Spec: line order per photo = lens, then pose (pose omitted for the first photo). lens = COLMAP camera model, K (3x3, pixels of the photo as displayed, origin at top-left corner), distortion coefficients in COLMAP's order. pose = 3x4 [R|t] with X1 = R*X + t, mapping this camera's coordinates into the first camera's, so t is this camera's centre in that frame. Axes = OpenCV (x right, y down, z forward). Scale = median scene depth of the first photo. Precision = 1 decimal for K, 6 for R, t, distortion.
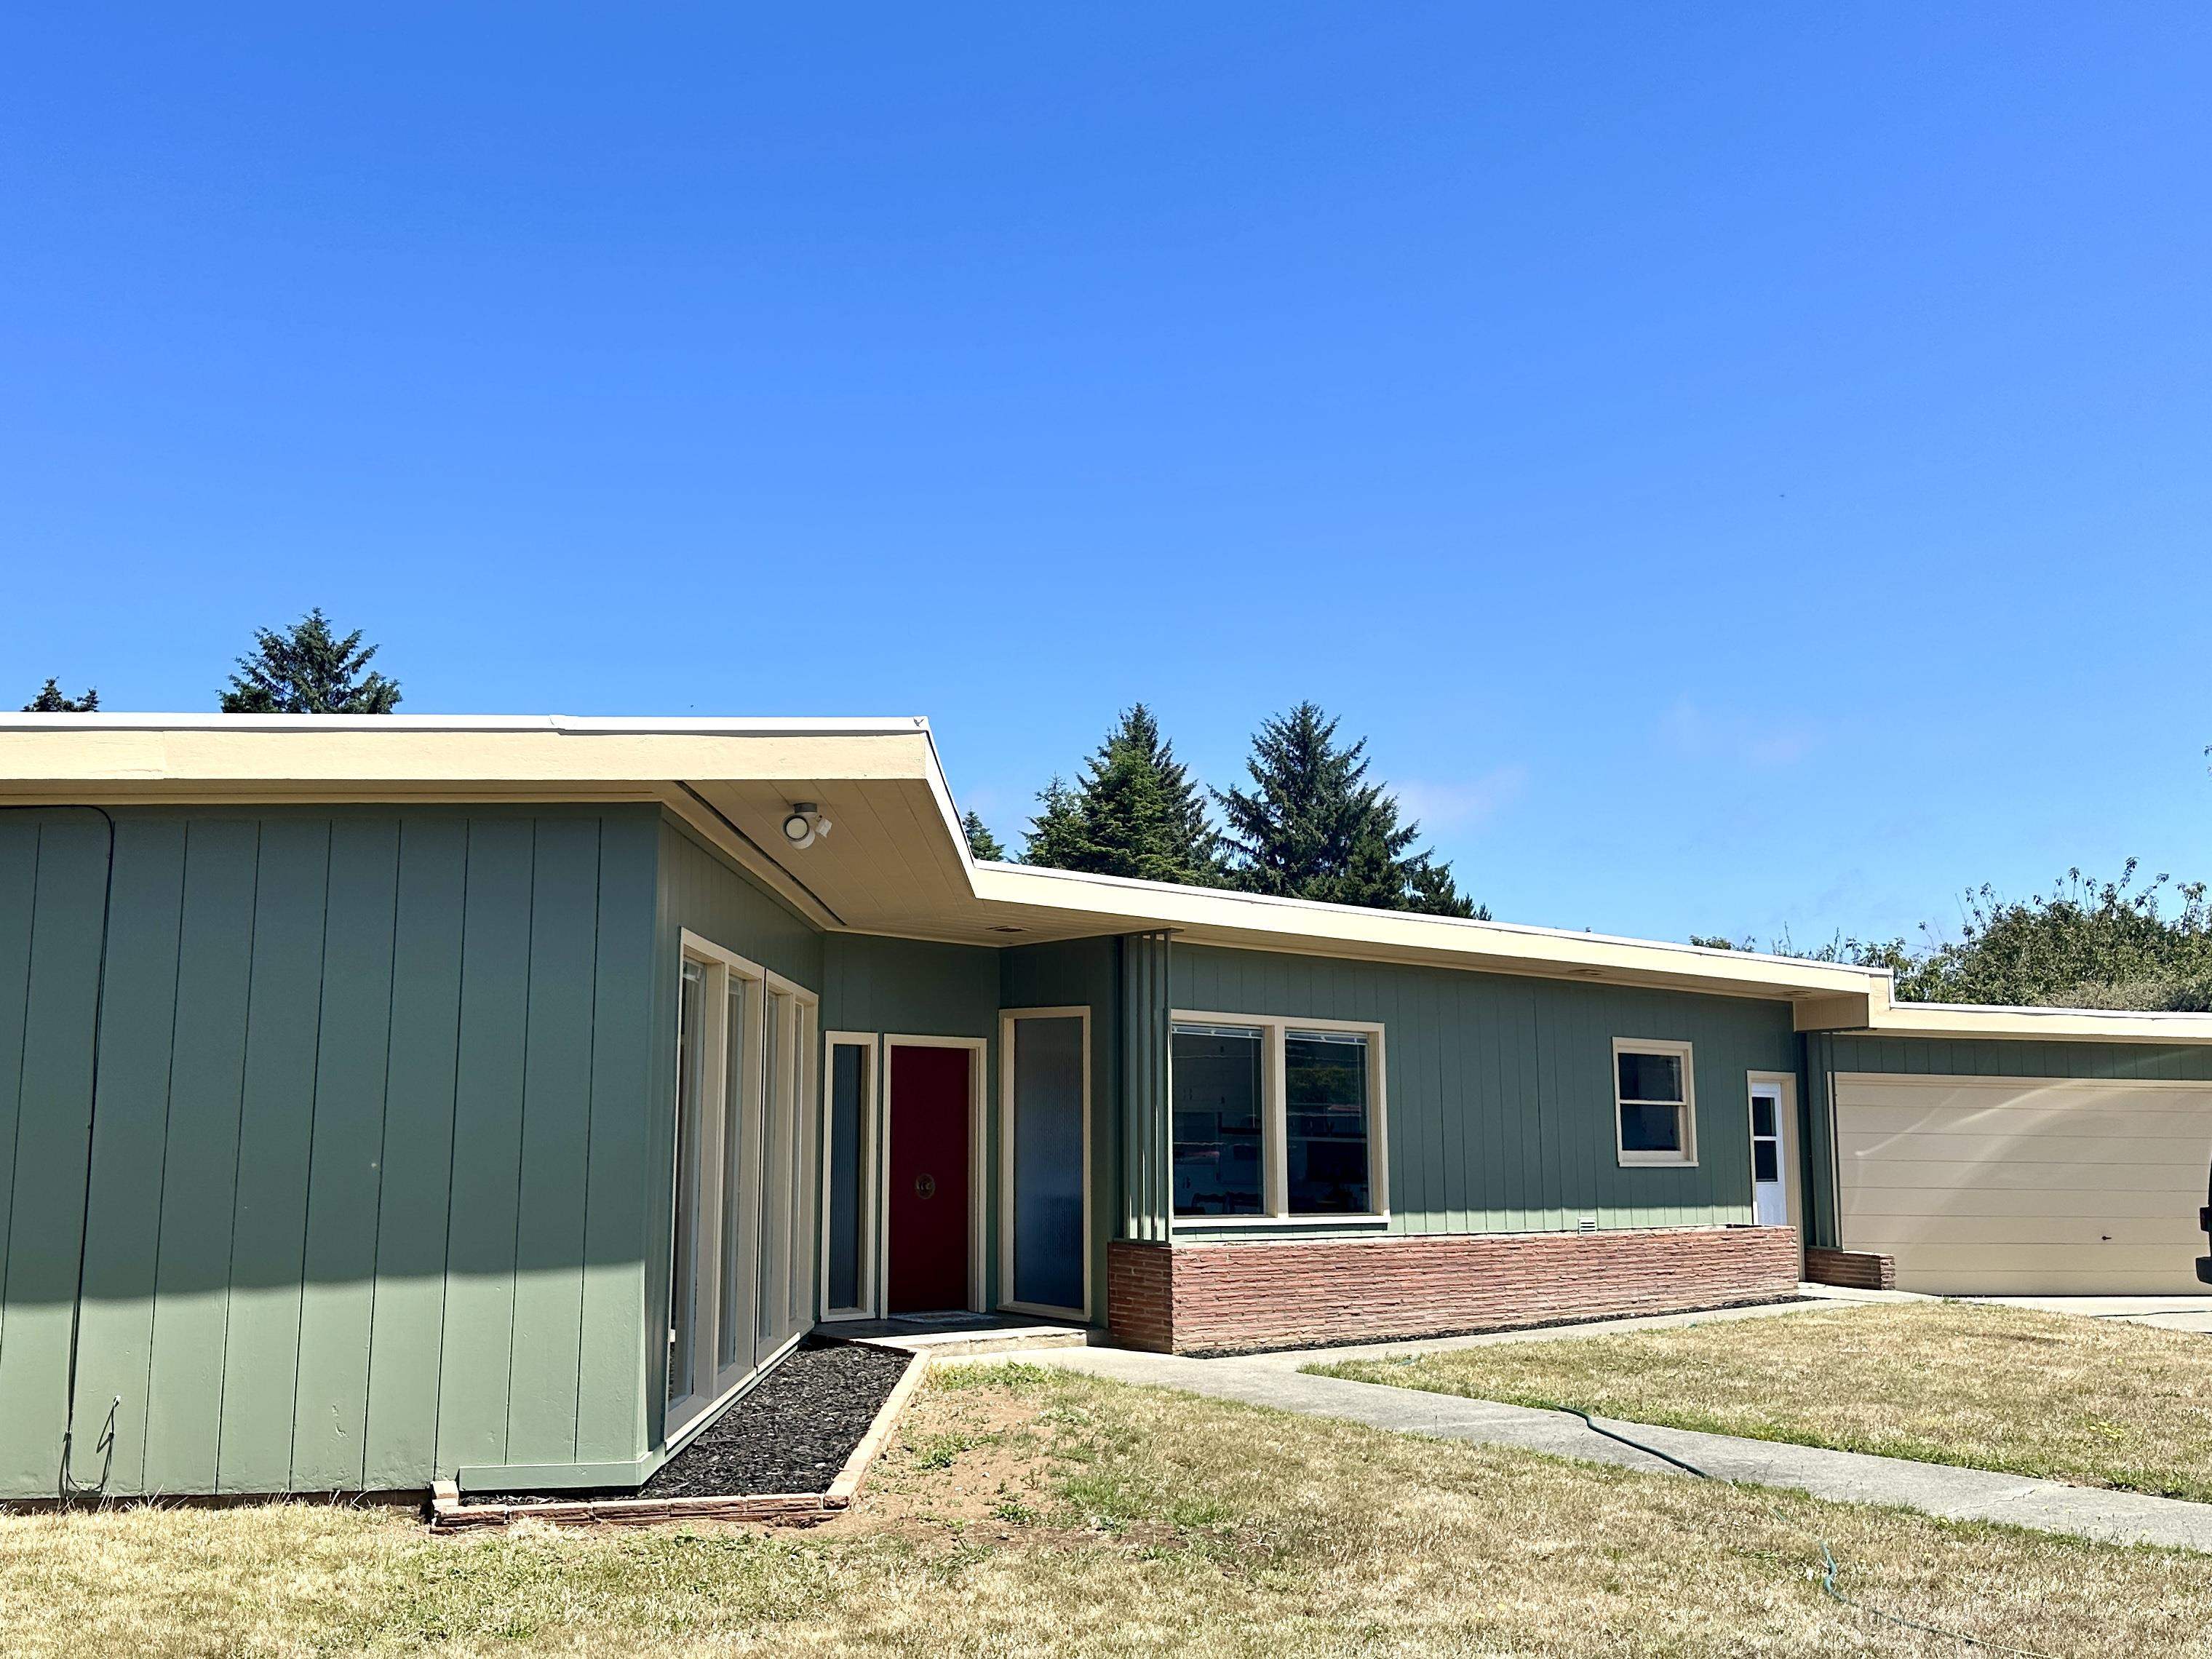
lens RADIAL K [[2029.7, 0, 878.5], [0, 2029.7, 811.8], [0, 0, 1]] dist [0.160883, -0.313744]
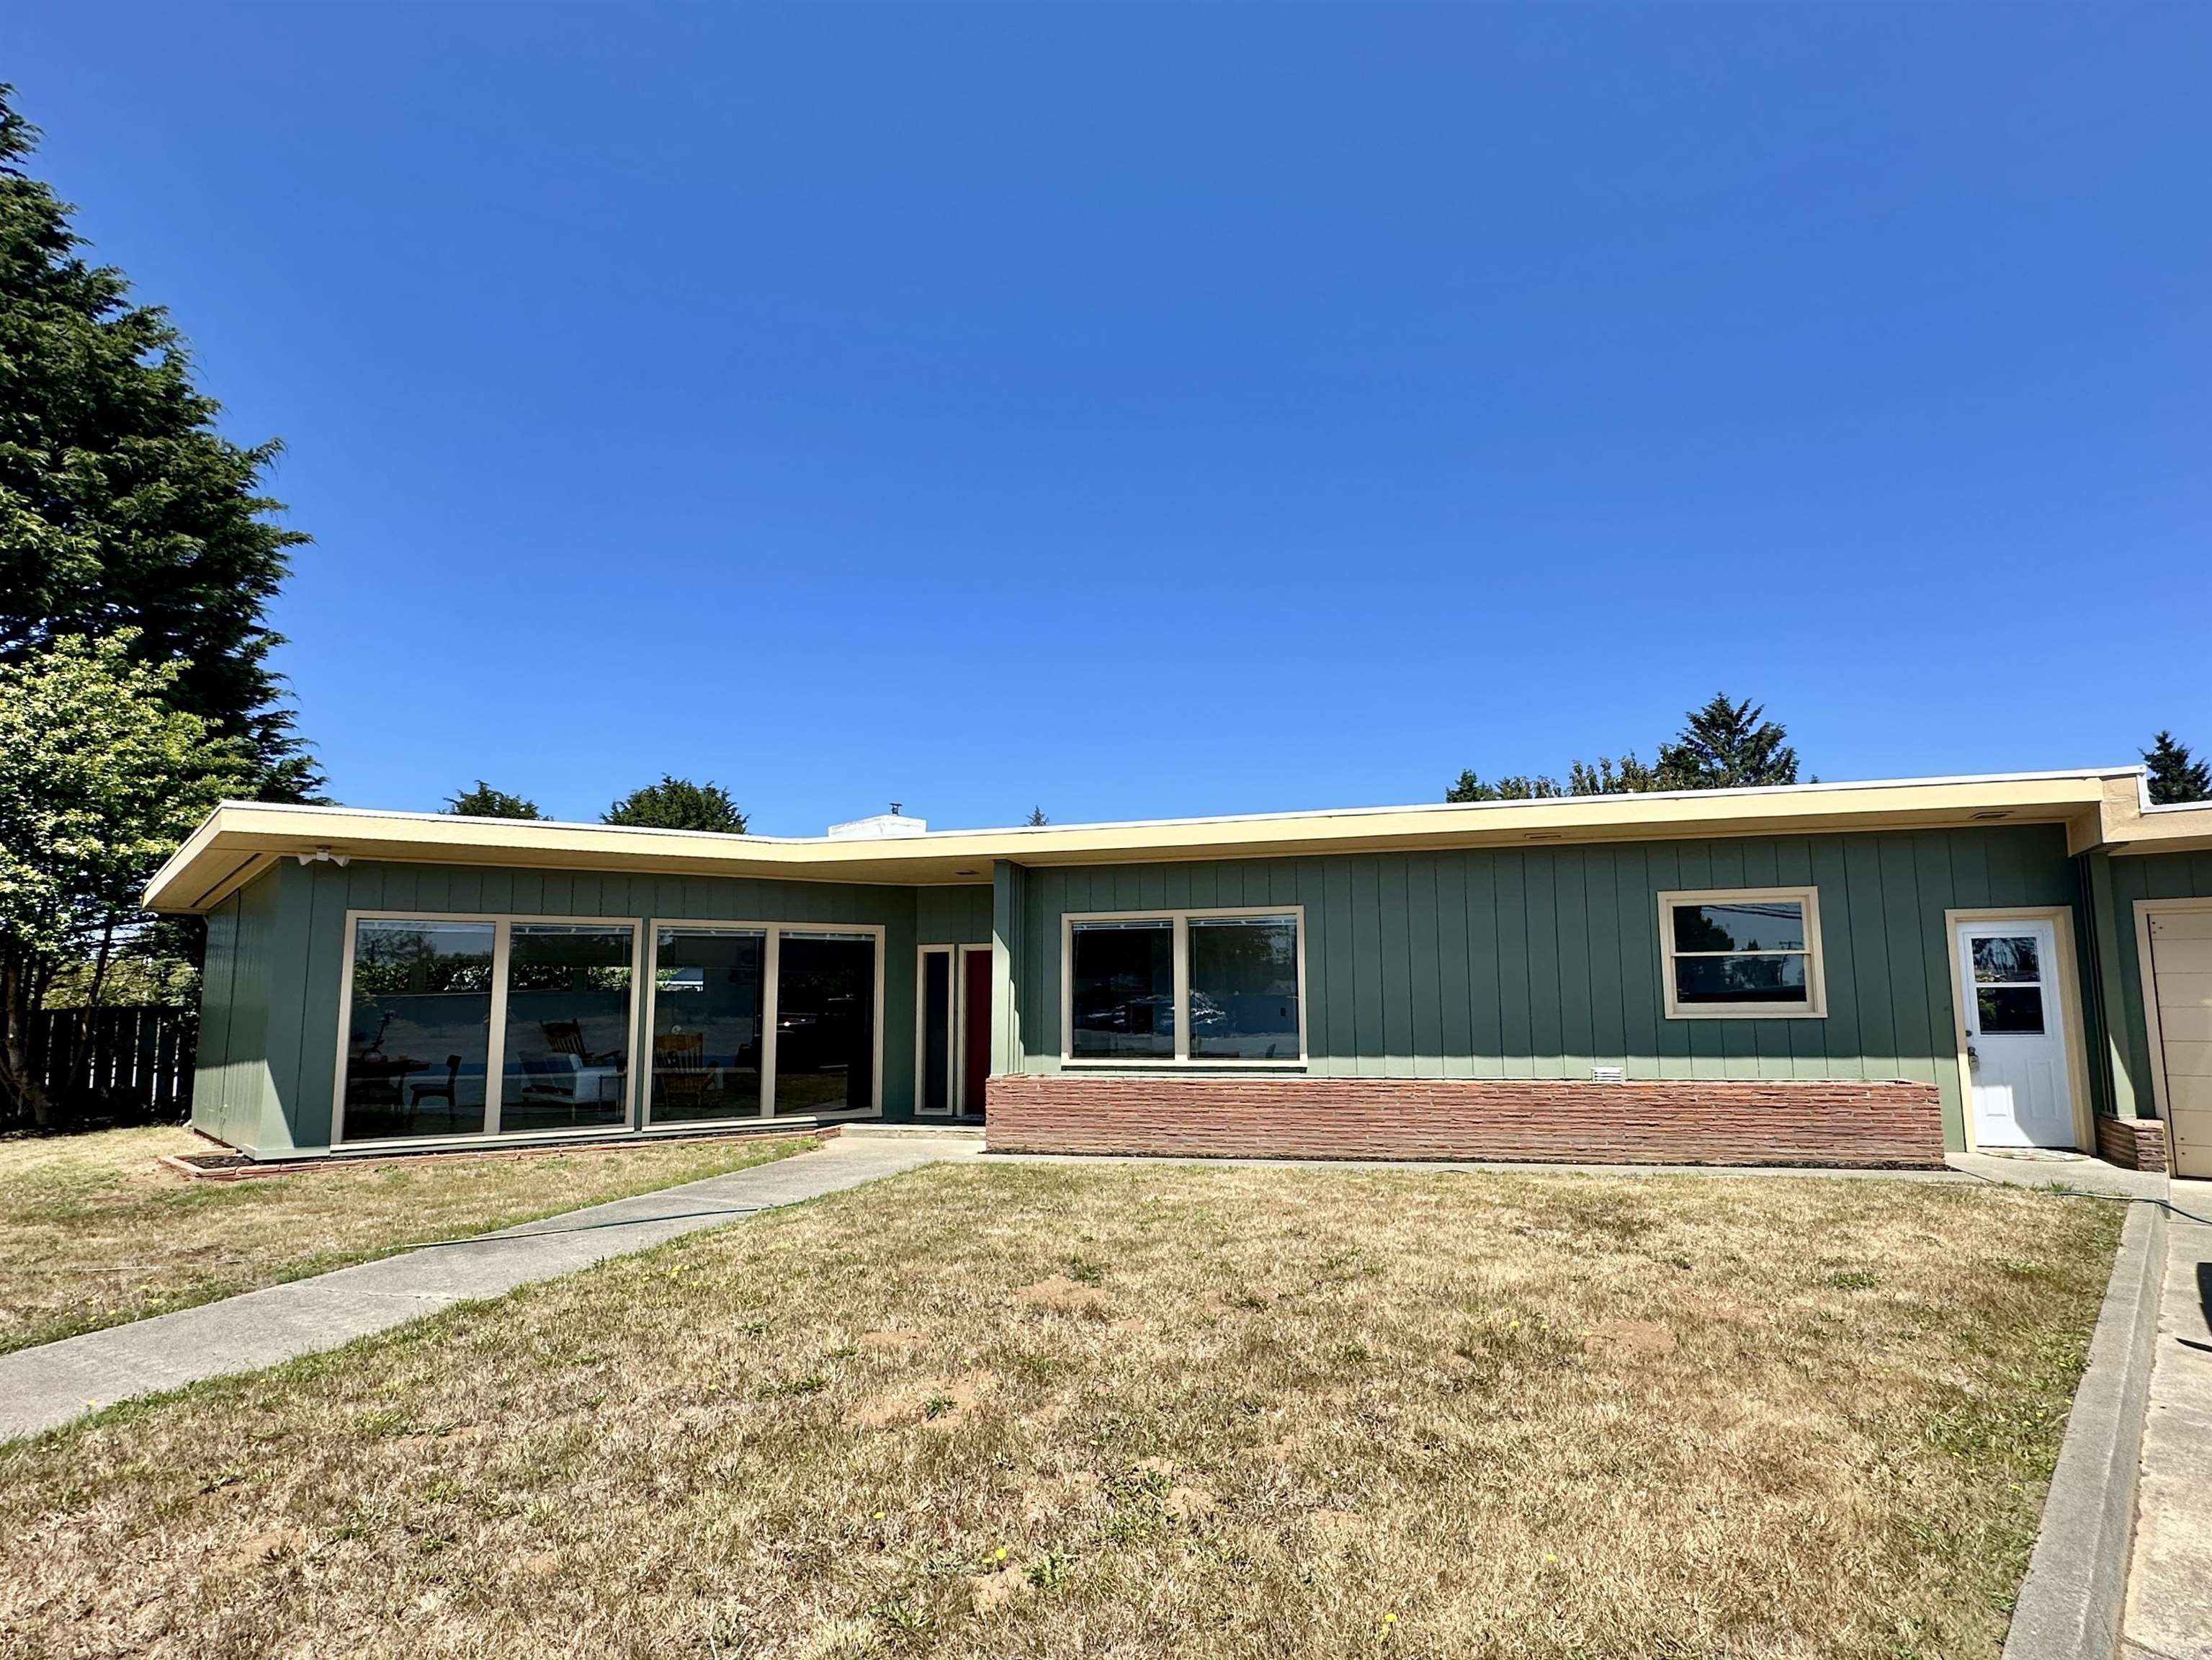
lens RADIAL K [[1086.8, 0, 1159.7], [0, 1086.8, 876.0], [0, 0, 1]] dist [-0.000454, -0.000206]
pose [[0.587873, -0.113837, -0.800903, 0.760342], [0.137101, 0.989747, -0.040045, 0.105760], [0.797250, -0.086264, 0.597453, 0.578093]]
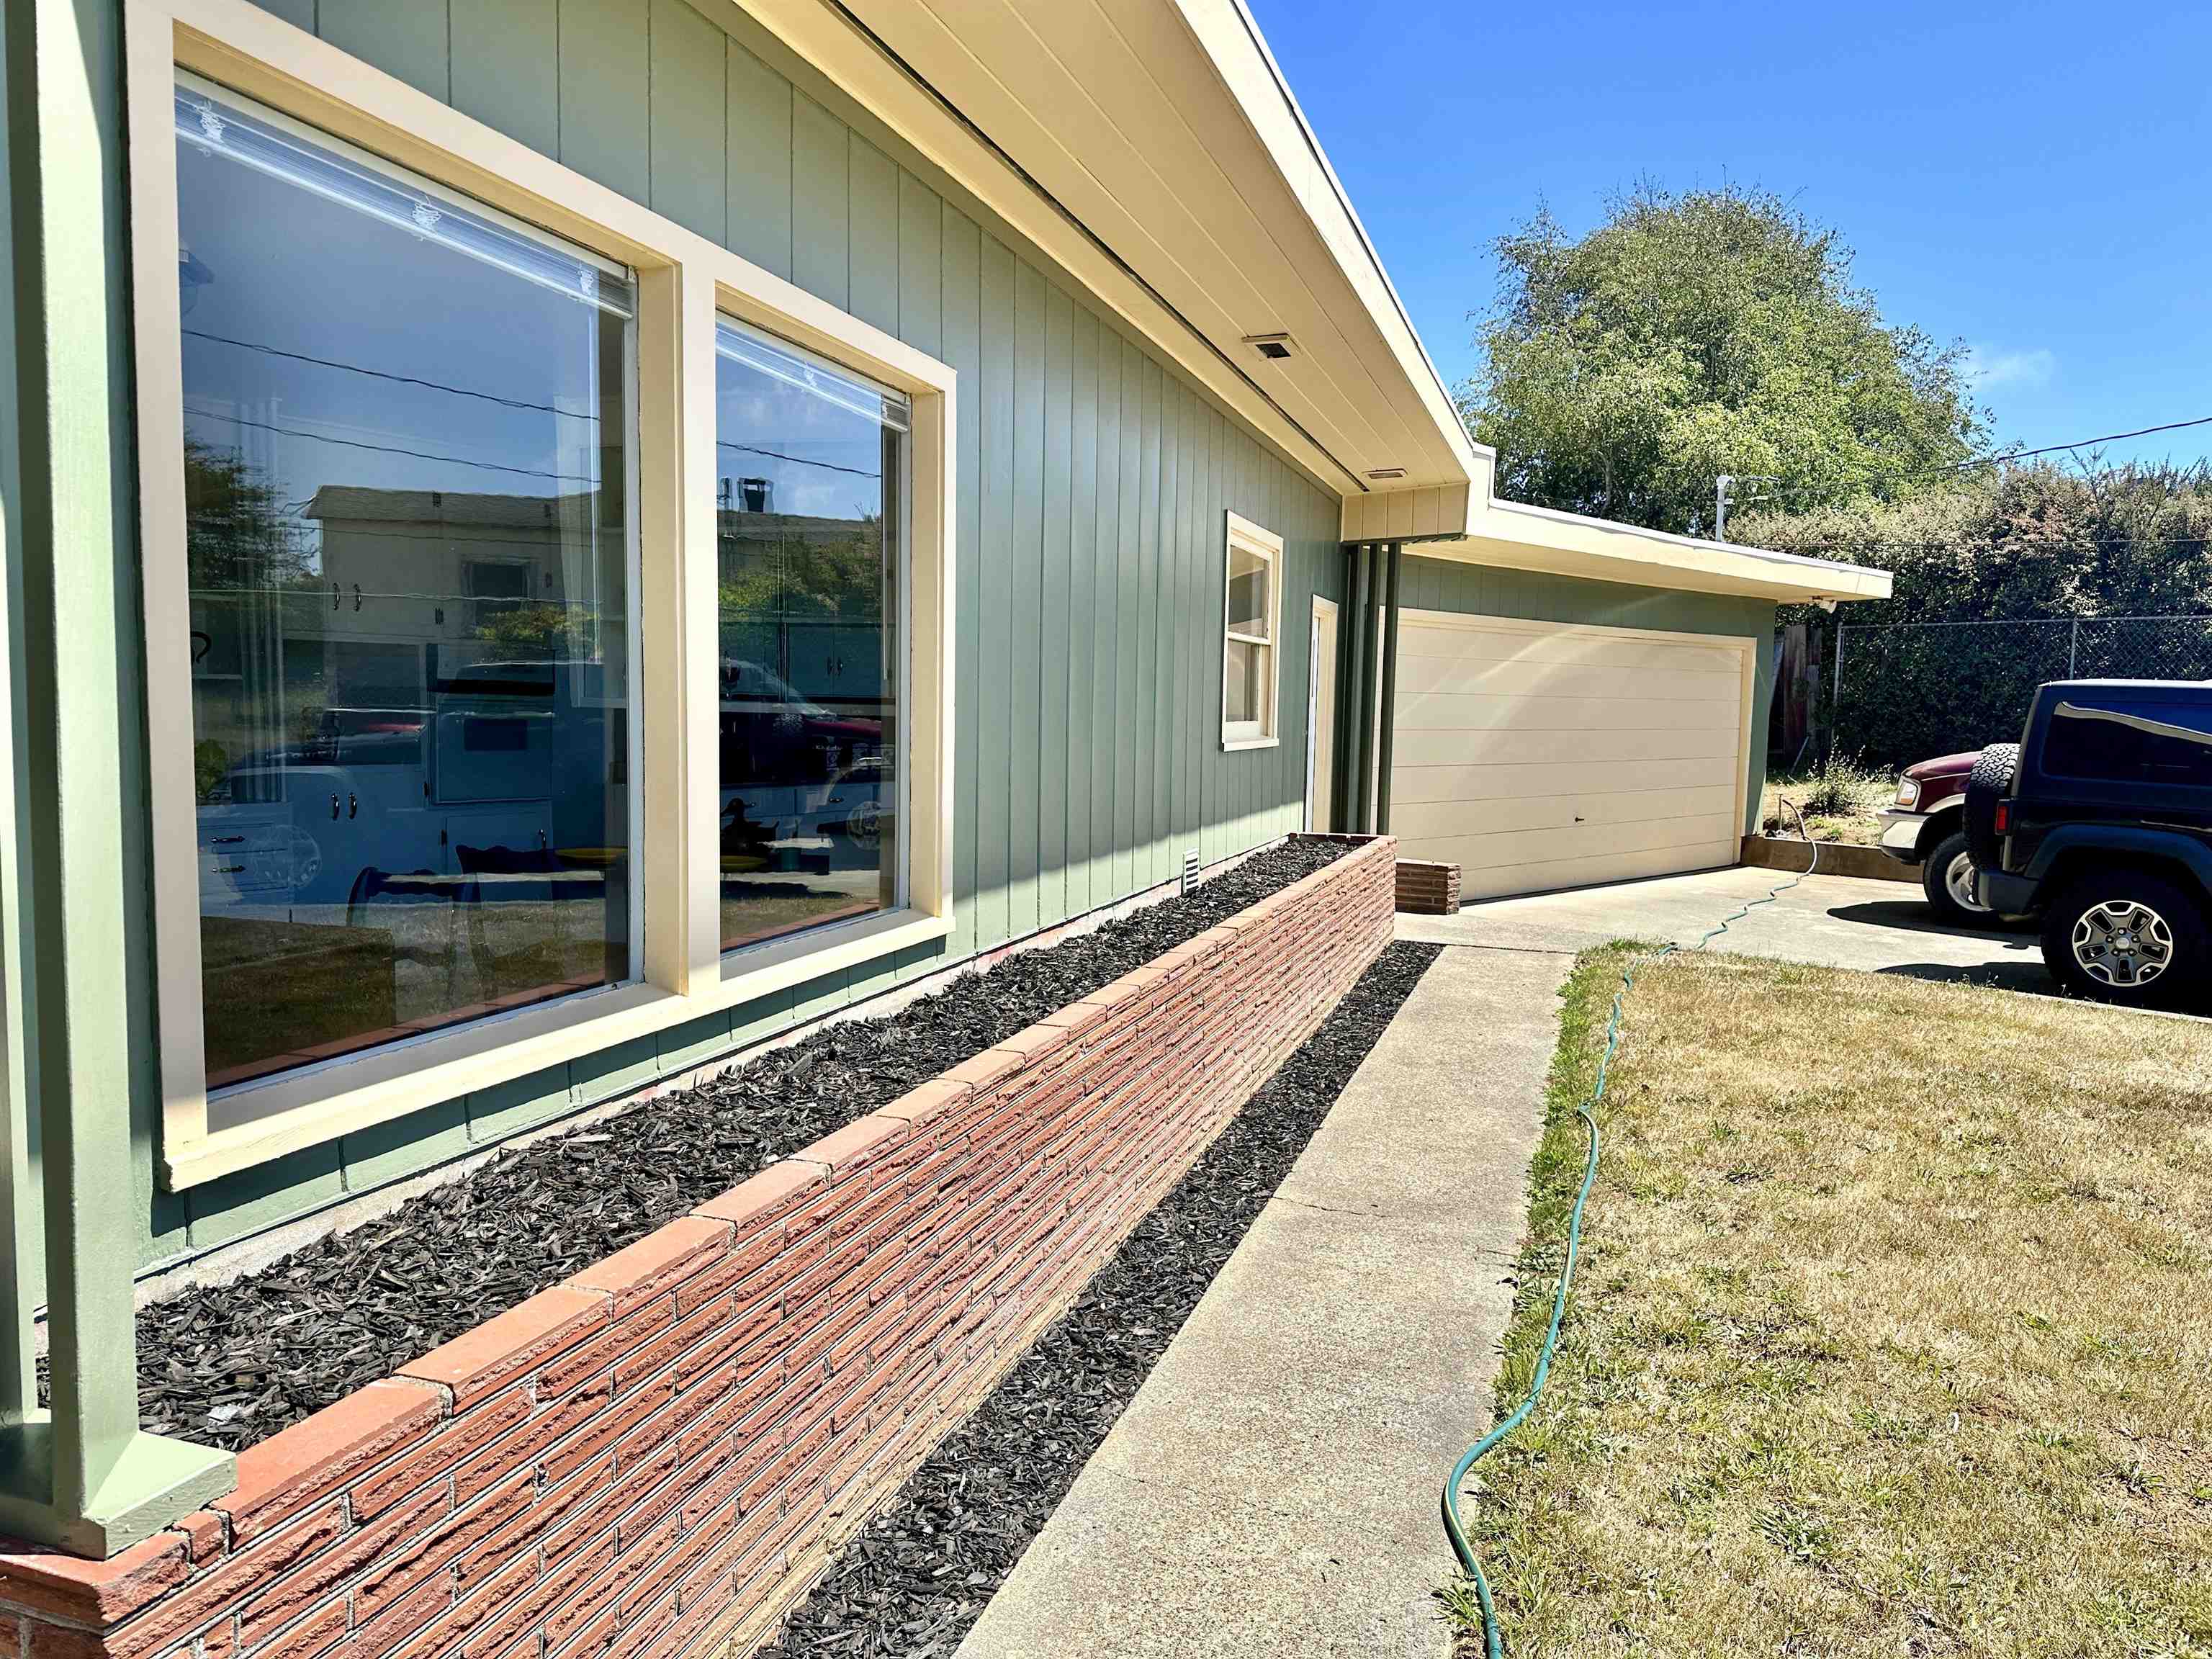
lens RADIAL K [[1539.3, 0, 1096.8], [0, 1539.3, 835.7], [0, 0, 1]] dist [0.092888, -0.143913]
pose [[0.839812, -0.047114, 0.540829, 0.129488], [-0.083356, 0.973223, 0.214219, 0.128649], [-0.536439, -0.224985, 0.813397, 0.803981]]
